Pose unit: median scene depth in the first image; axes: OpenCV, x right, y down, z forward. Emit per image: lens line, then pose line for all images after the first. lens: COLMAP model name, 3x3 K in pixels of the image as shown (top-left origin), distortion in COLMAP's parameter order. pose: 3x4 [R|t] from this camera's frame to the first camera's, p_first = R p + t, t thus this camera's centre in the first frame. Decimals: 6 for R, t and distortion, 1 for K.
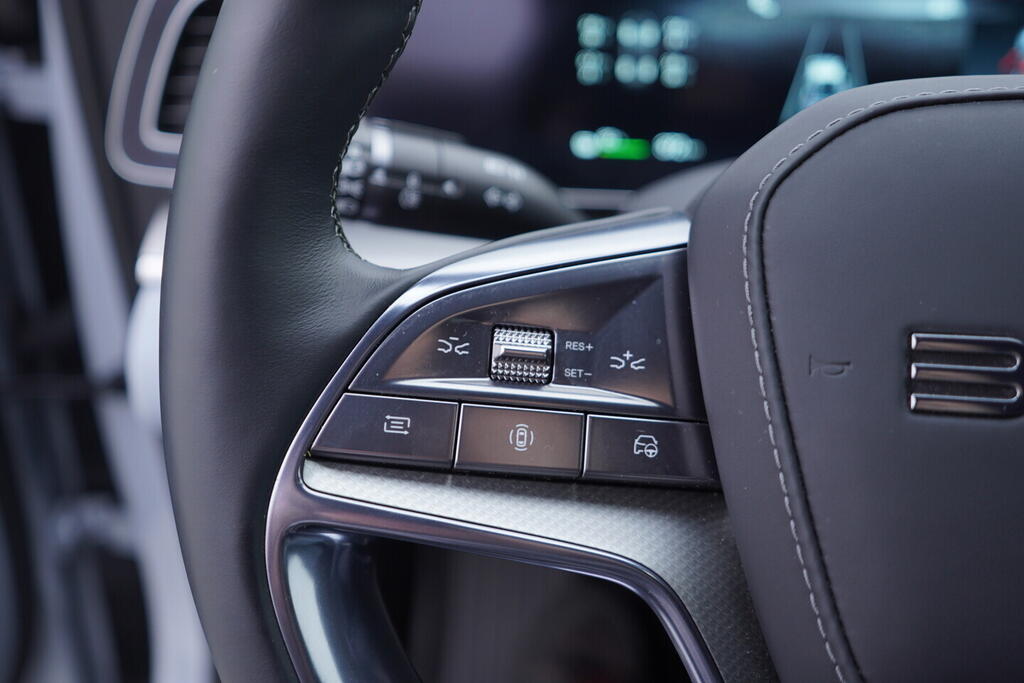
lens RADIAL K [[1037.8, 0, 513.8], [0, 1037.8, 341.3], [0, 0, 1]] dist [0.001555, 0.000000]
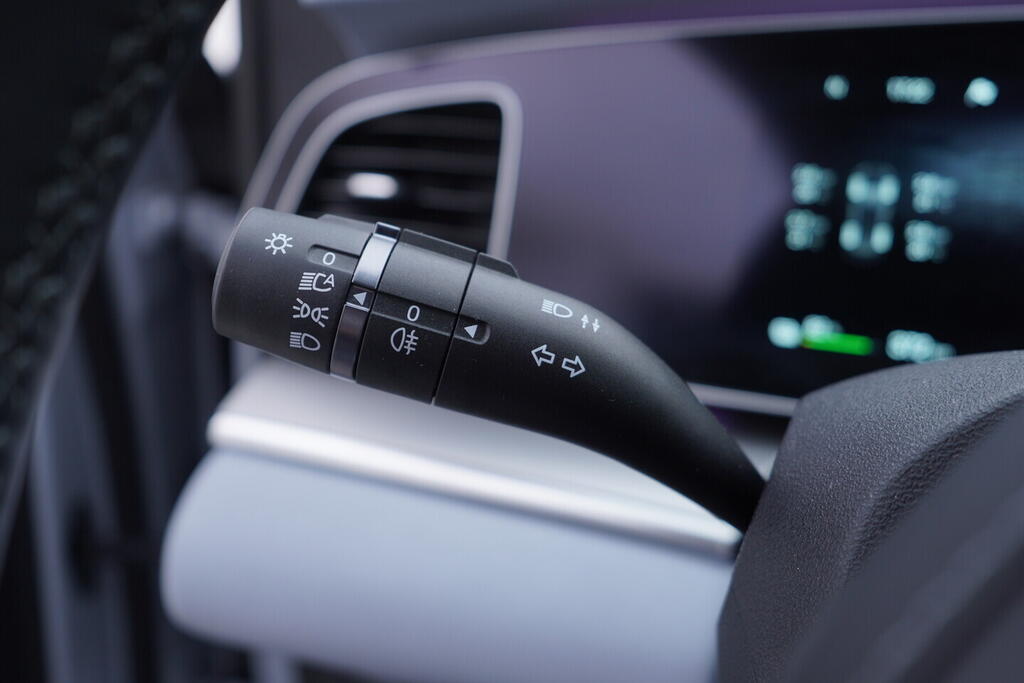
lens RADIAL K [[1037.8, 0, 507.3], [0, 1037.8, 337.3], [0, 0, 1]] dist [0.001555, 0.000000]
pose [[0.956028, 0.100437, -0.275543, 0.088656], [-0.155393, 0.970284, -0.185480, -0.021989], [0.248726, 0.220141, 0.943225, 0.281351]]
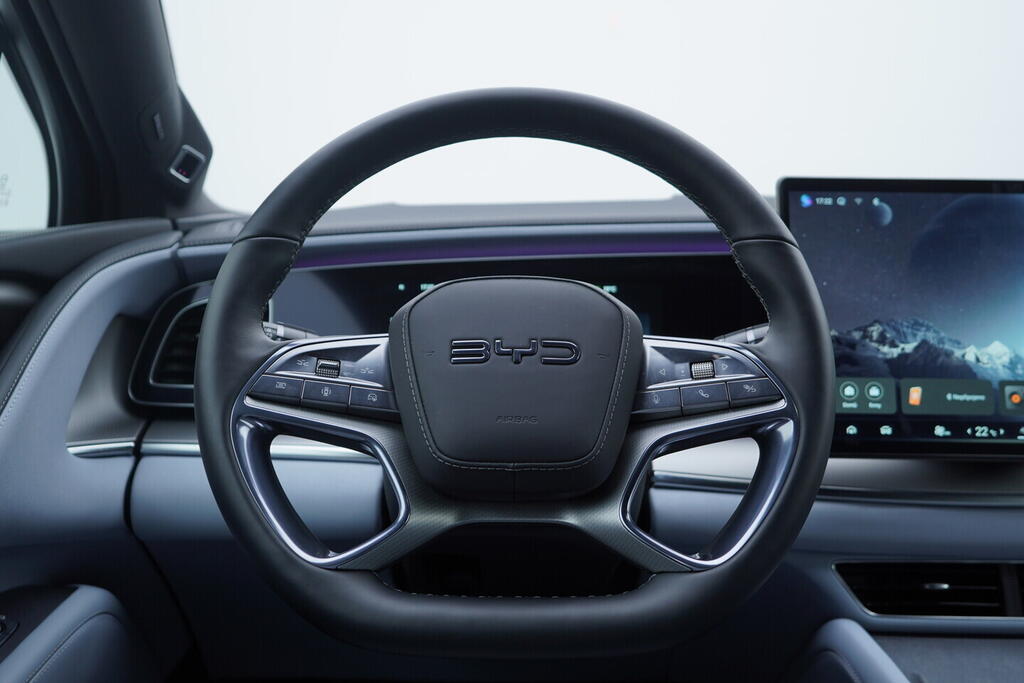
lens RADIAL K [[1037.8, 0, 510.9], [0, 1037.8, 342.9], [0, 0, 1]] dist [0.001555, 0.000000]
pose [[0.996159, -0.000115, 0.087560, 0.126393], [0.035816, 0.913045, -0.406283, 0.551941], [-0.079899, 0.407858, 0.909543, -0.795923]]
